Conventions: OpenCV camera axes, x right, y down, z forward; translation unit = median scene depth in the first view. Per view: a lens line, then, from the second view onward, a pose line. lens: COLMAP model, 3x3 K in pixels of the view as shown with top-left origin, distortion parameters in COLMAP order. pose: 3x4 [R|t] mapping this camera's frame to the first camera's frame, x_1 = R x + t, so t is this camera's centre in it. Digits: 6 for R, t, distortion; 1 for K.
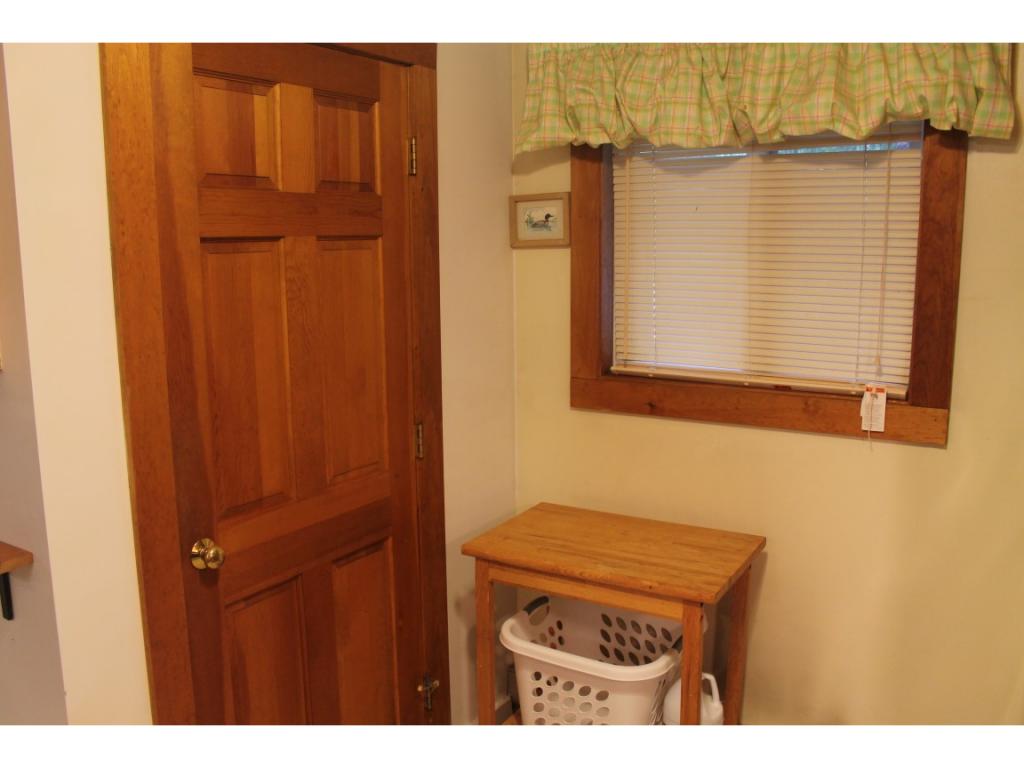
lens RADIAL K [[873.4, 0, 512.0], [0, 873.4, 384.0], [0, 0, 1]] dist [-0.162316, 0.151368]
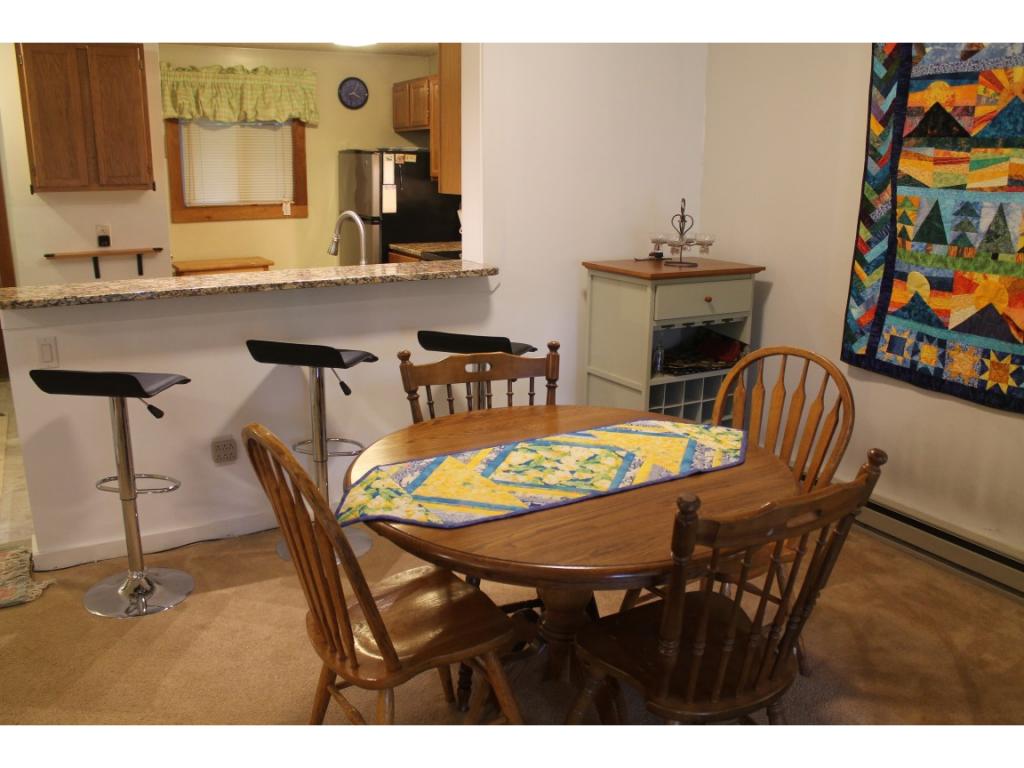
lens RADIAL K [[873.4, 0, 512.0], [0, 873.4, 384.0], [0, 0, 1]] dist [-0.162316, 0.151368]
pose [[0.462306, -0.211567, 0.861111, -2.051365], [0.131686, 0.976732, 0.169275, 0.235385], [-0.876888, 0.035139, 0.479409, -1.220464]]
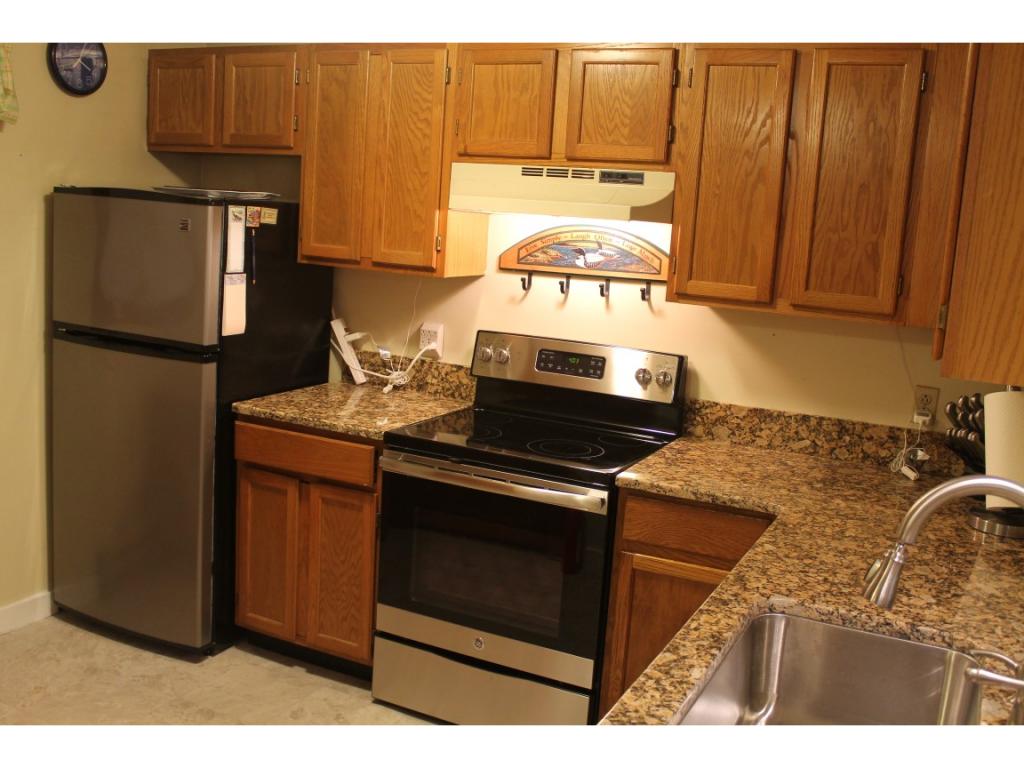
lens RADIAL K [[1019.6, 0, 512.0], [0, 1019.6, 384.0], [0, 0, 1]] dist [-0.133083, 0.146787]
pose [[-0.127237, -0.175553, 0.976213, -1.162925], [0.098793, 0.977075, 0.188585, -0.072485], [-0.986940, 0.120438, -0.106976, 0.312420]]
